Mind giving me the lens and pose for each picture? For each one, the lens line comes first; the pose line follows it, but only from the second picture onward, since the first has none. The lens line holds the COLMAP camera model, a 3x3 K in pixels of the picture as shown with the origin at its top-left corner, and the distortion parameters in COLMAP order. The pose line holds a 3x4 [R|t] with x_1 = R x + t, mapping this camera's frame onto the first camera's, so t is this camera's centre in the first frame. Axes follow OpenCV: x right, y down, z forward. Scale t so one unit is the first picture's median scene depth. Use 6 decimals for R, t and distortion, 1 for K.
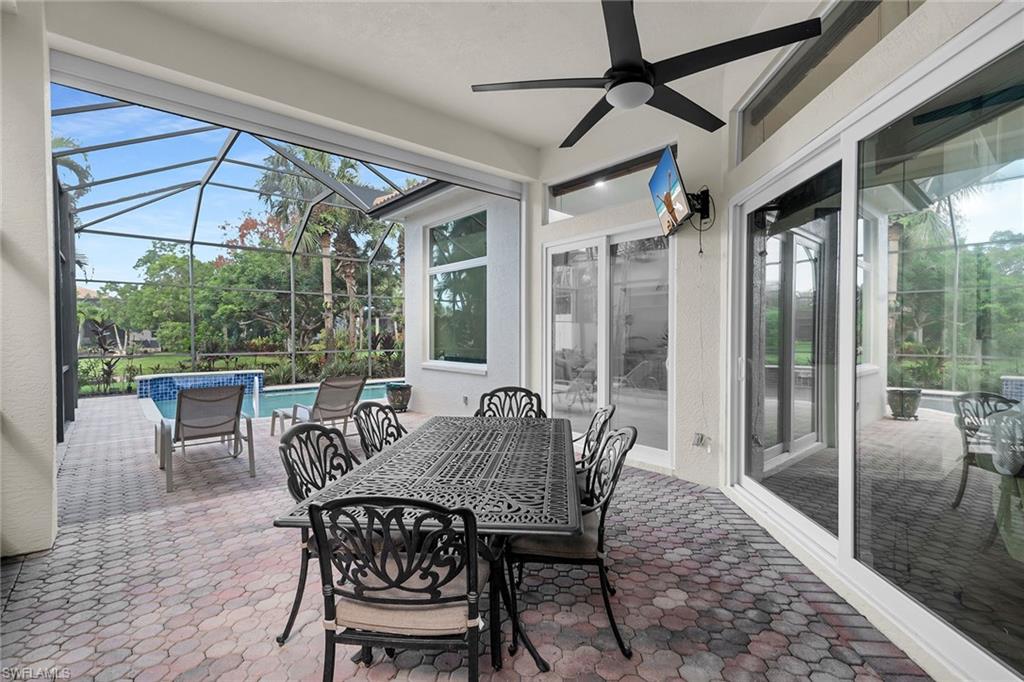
lens RADIAL K [[465.6, 0, 507.2], [0, 465.6, 338.5], [0, 0, 1]] dist [0.005960, -0.000180]
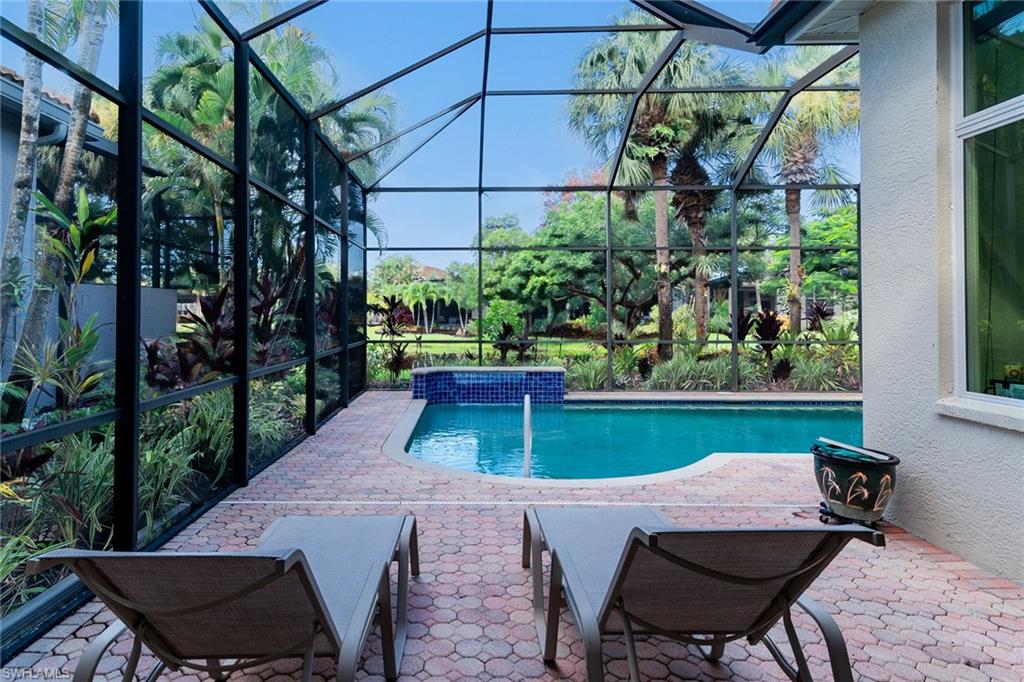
lens RADIAL K [[547.5, 0, 468.6], [0, 547.5, 311.2], [0, 0, 1]] dist [0.003426, 0.000187]
pose [[0.760240, -0.001978, -0.649639, -0.098485], [-0.005683, 0.999937, -0.009694, -0.003232], [0.649618, 0.011062, 0.760181, 0.256239]]
